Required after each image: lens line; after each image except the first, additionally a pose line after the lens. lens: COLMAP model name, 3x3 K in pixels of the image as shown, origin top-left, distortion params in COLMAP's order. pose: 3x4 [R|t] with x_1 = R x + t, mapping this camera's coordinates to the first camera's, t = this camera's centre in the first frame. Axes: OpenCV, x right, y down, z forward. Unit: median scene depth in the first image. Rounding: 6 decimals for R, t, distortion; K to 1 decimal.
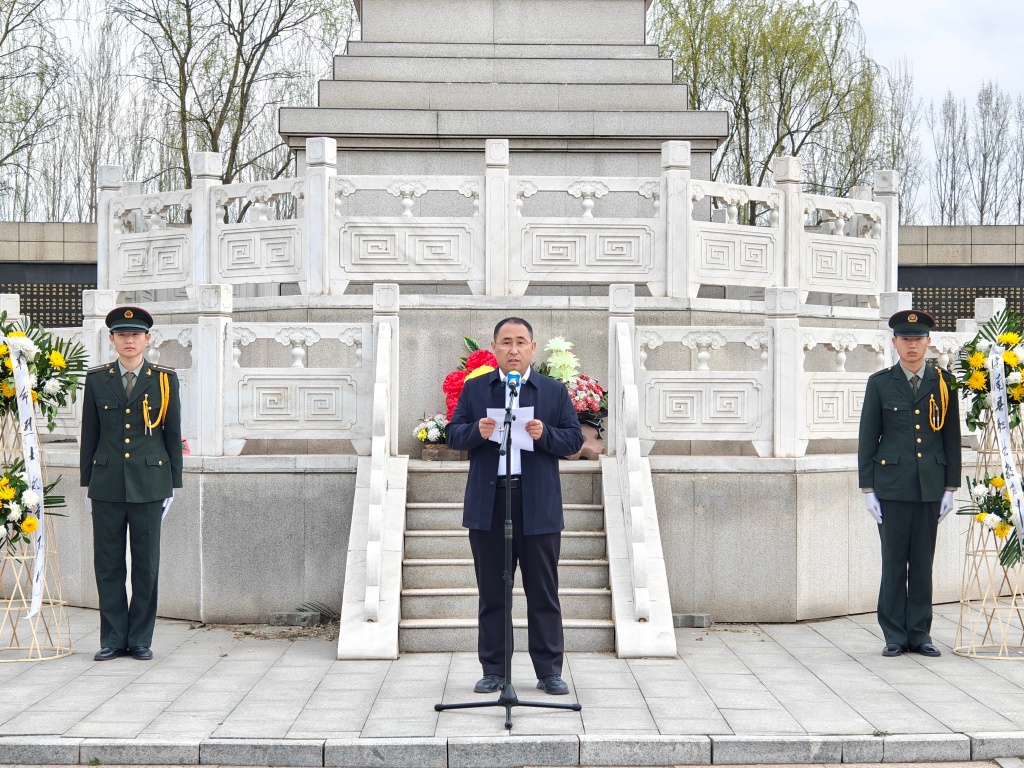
lens RADIAL K [[2096.9, 0, 512.0], [0, 2096.9, 384.0], [0, 0, 1]] dist [0.054033, 0.105305]
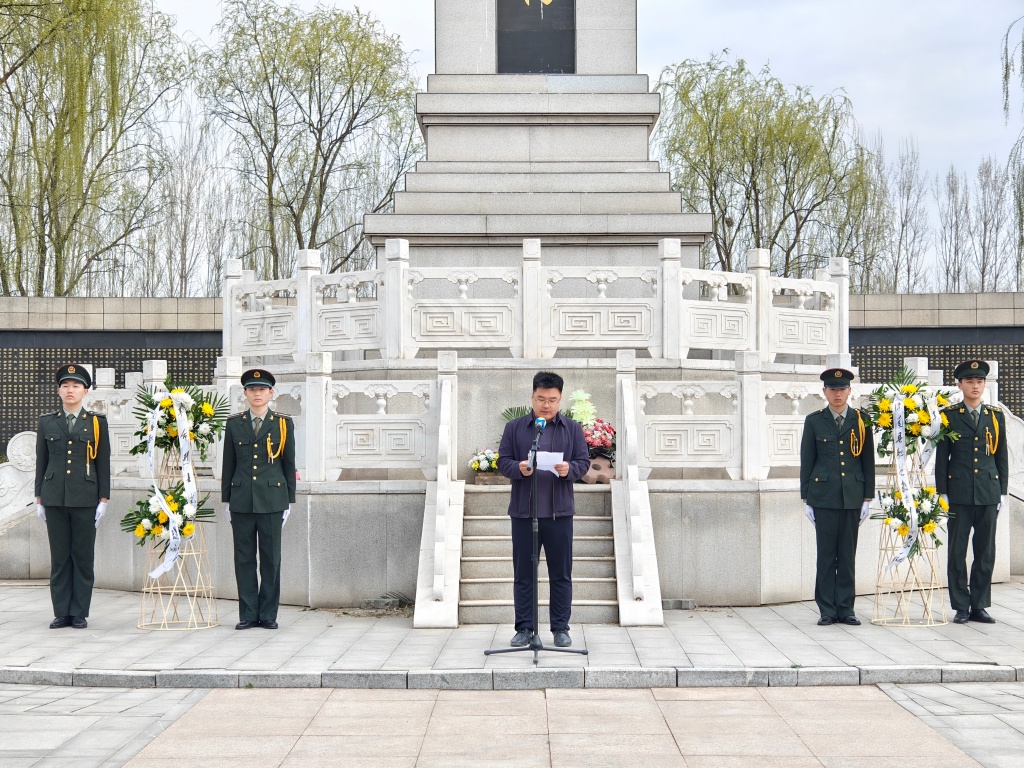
lens RADIAL K [[1966.8, 0, 512.0], [0, 1966.8, 384.0], [0, 0, 1]] dist [0.157066, 0.008271]
pose [[0.999653, -0.006844, -0.025439, 0.011710], [0.006193, 0.999654, -0.025556, 0.005131], [0.025605, 0.025390, 0.999350, -0.229949]]
